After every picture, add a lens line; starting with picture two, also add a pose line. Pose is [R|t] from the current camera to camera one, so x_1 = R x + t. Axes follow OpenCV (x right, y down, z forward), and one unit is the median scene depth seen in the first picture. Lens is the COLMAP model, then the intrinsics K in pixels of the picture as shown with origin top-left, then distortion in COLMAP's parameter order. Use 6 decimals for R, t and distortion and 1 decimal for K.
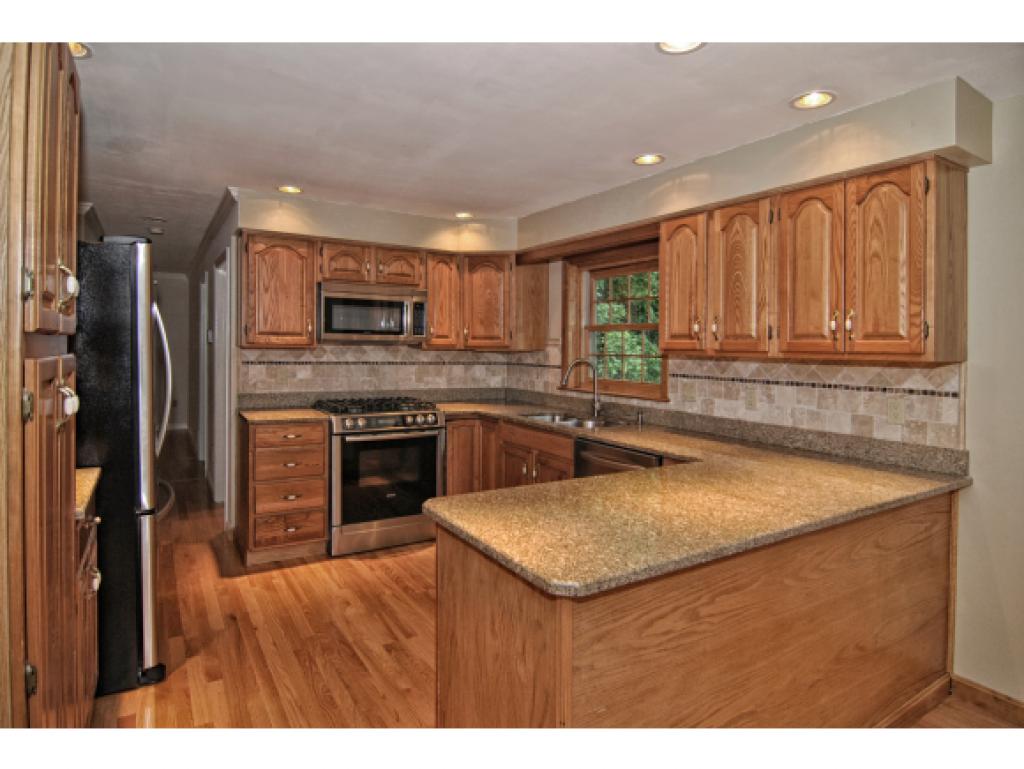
lens RADIAL K [[563.0, 0, 504.5], [0, 563.0, 356.4], [0, 0, 1]] dist [-0.005331, -0.001642]
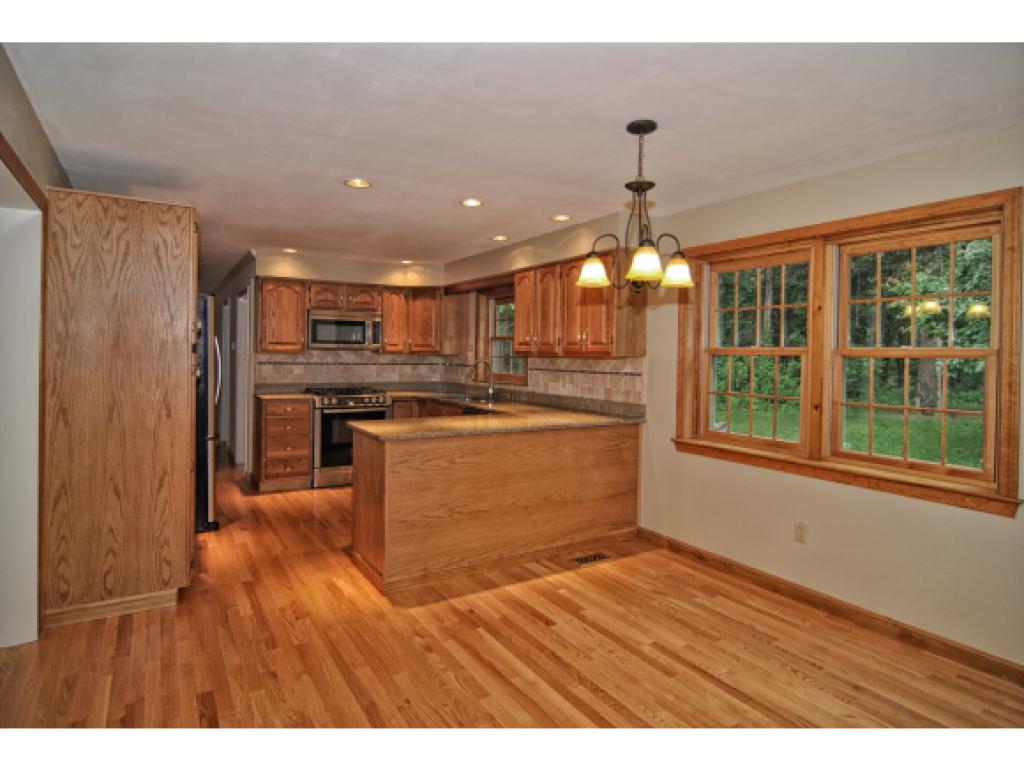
lens RADIAL K [[569.2, 0, 485.9], [0, 569.2, 346.3], [0, 0, 1]] dist [0.000299, -0.000017]
pose [[0.999233, -0.004900, -0.038850, 0.206093], [0.003592, 0.999427, -0.033651, 0.020426], [0.038993, 0.033486, 0.998678, -0.504906]]
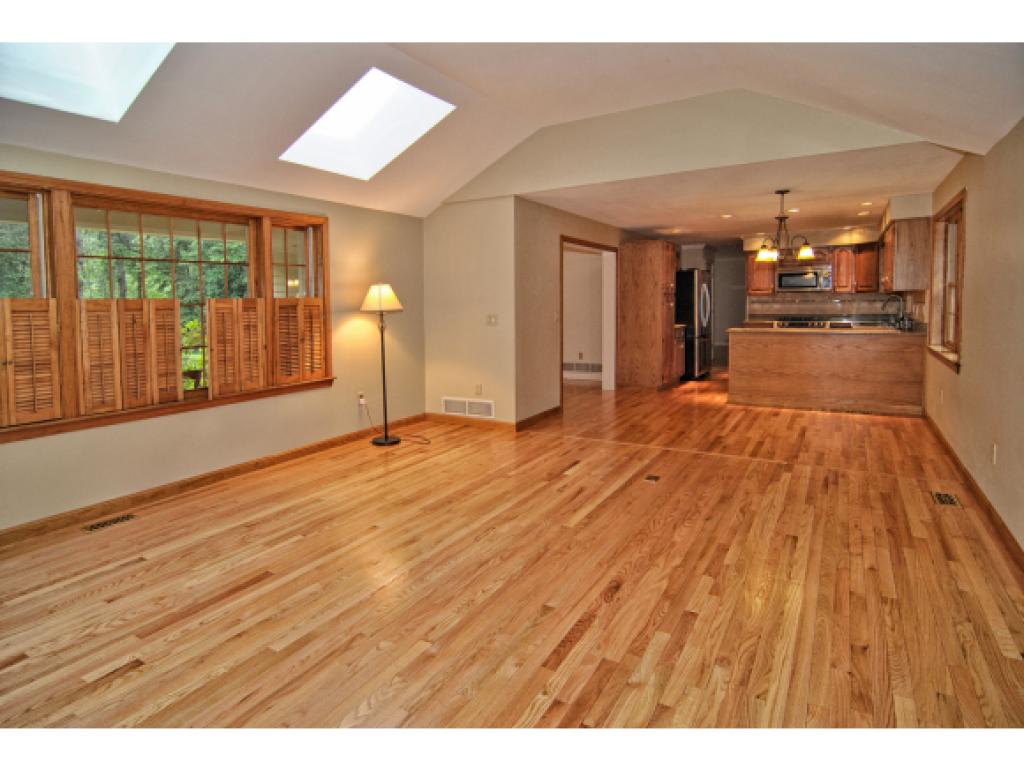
lens RADIAL K [[579.1, 0, 484.6], [0, 579.1, 319.4], [0, 0, 1]] dist [-0.001508, -0.000539]
pose [[0.429879, -0.001355, -0.902886, 1.374368], [0.012998, 0.999905, 0.004688, 0.062132], [0.902793, -0.013751, 0.429855, -1.204257]]
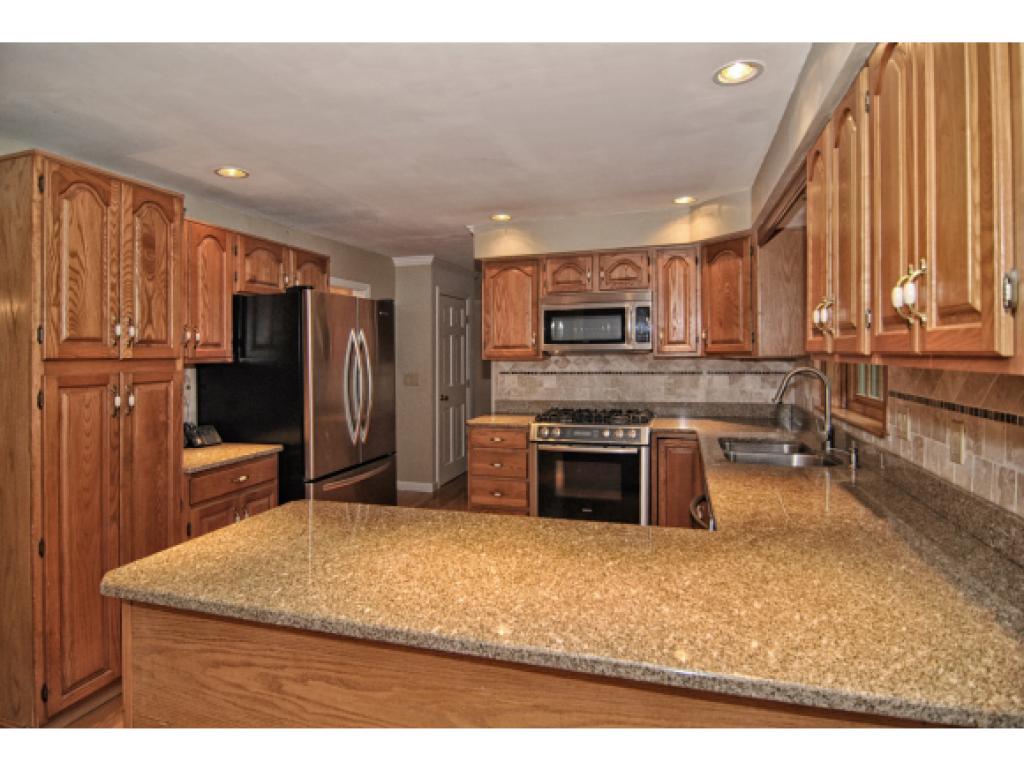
lens RADIAL K [[563.0, 0, 504.5], [0, 563.0, 356.4], [0, 0, 1]] dist [-0.005331, -0.001642]
pose [[0.648242, -0.022133, -0.761113, 0.428951], [0.012520, 0.999752, -0.018409, -0.001276], [0.761332, 0.002404, 0.648358, 0.258221]]
